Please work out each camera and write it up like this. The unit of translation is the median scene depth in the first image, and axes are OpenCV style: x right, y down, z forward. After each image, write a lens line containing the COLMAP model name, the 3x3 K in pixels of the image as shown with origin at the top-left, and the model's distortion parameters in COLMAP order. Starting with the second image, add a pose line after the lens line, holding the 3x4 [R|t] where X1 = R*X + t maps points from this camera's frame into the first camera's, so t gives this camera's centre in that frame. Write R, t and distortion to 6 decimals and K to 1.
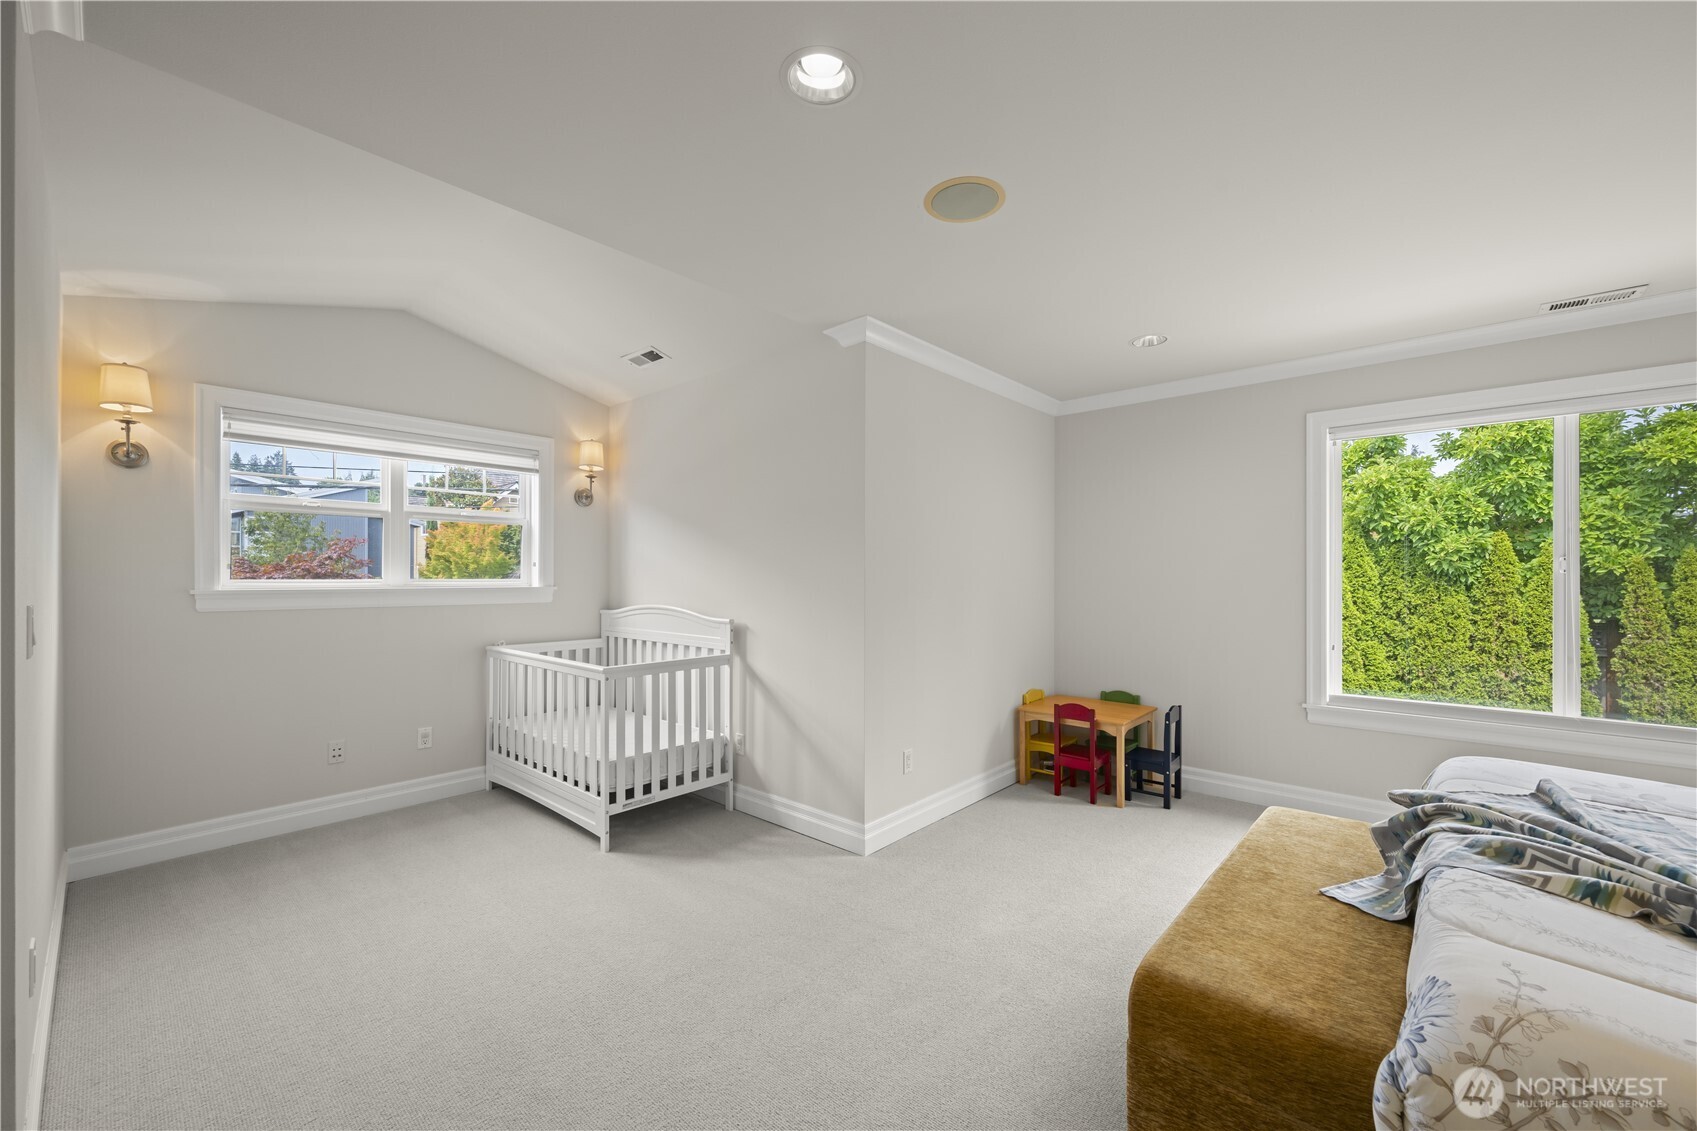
lens RADIAL K [[673.8, 0, 852.3], [0, 673.8, 572.6], [0, 0, 1]] dist [0.000333, 0.000097]
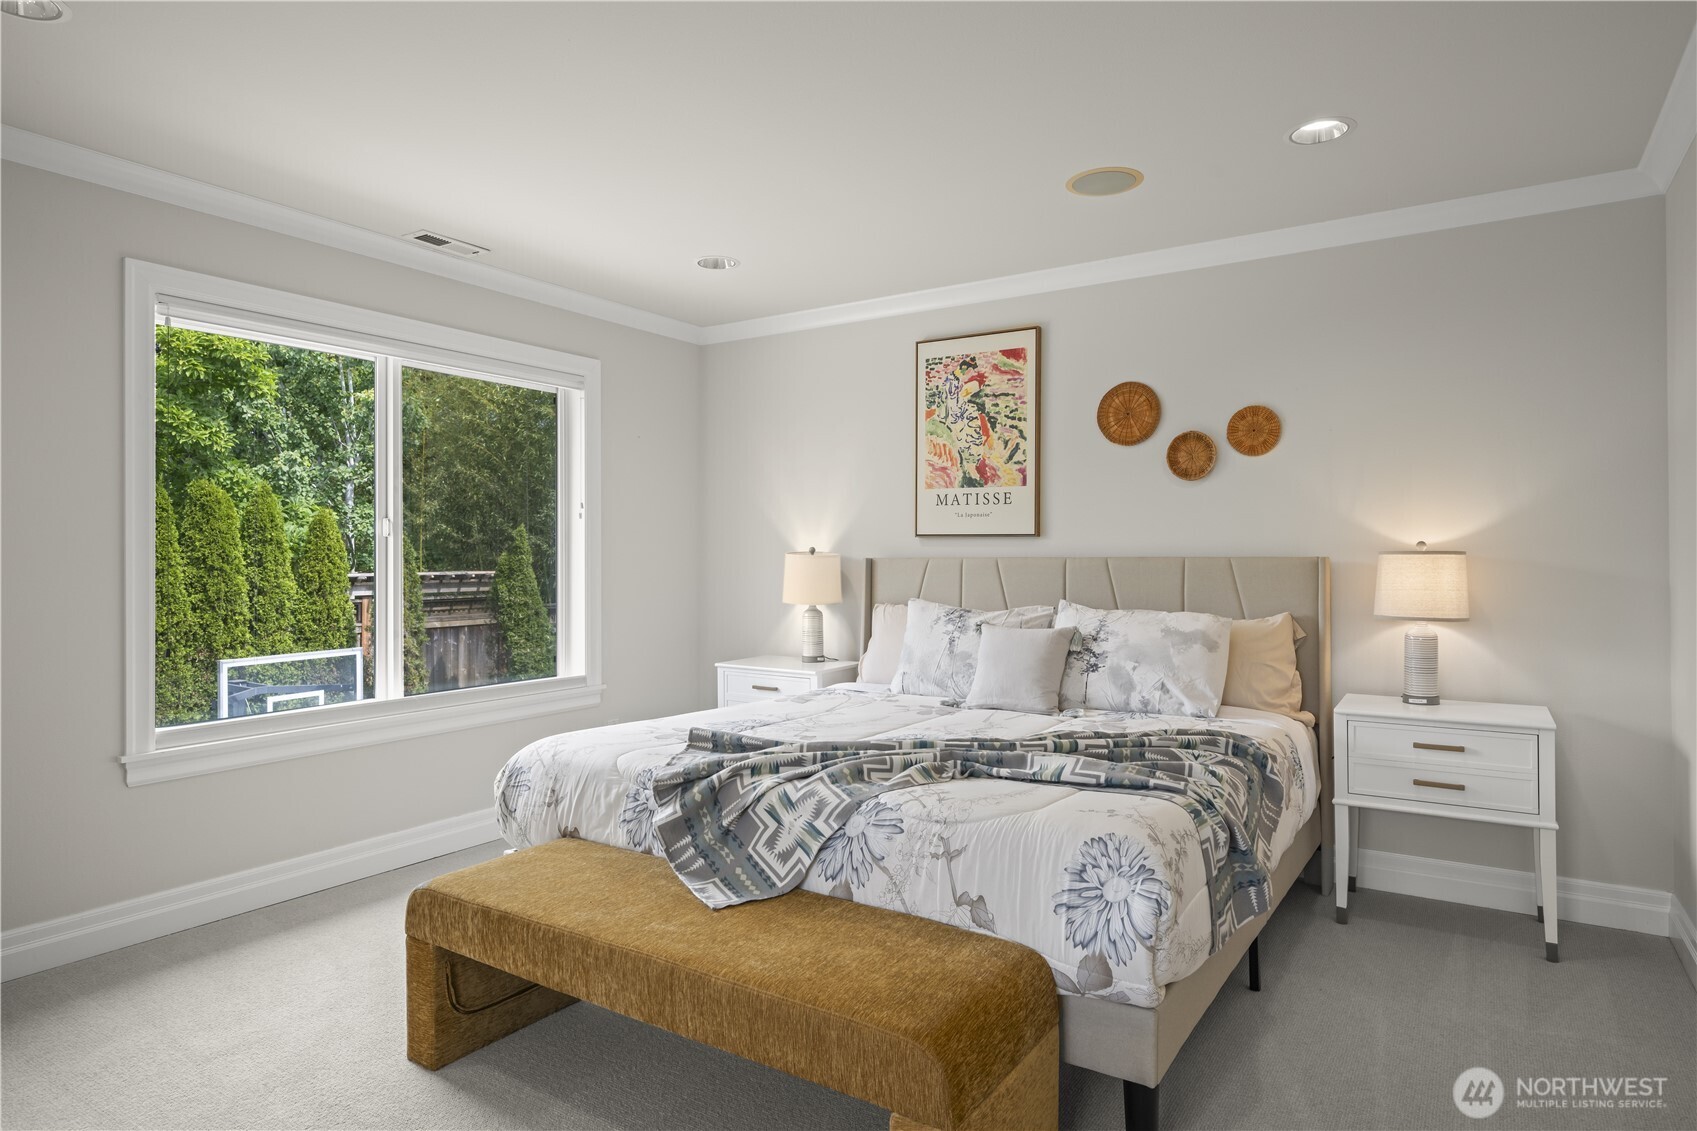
lens RADIAL K [[977.7, 0, 850.2], [0, 977.7, 559.5], [0, 0, 1]] dist [-0.040372, -0.000827]
pose [[-0.163764, 0.005357, 0.986485, -0.327425], [-0.000966, 0.999984, -0.005590, 0.042059], [-0.986499, -0.001868, -0.163756, 0.699475]]
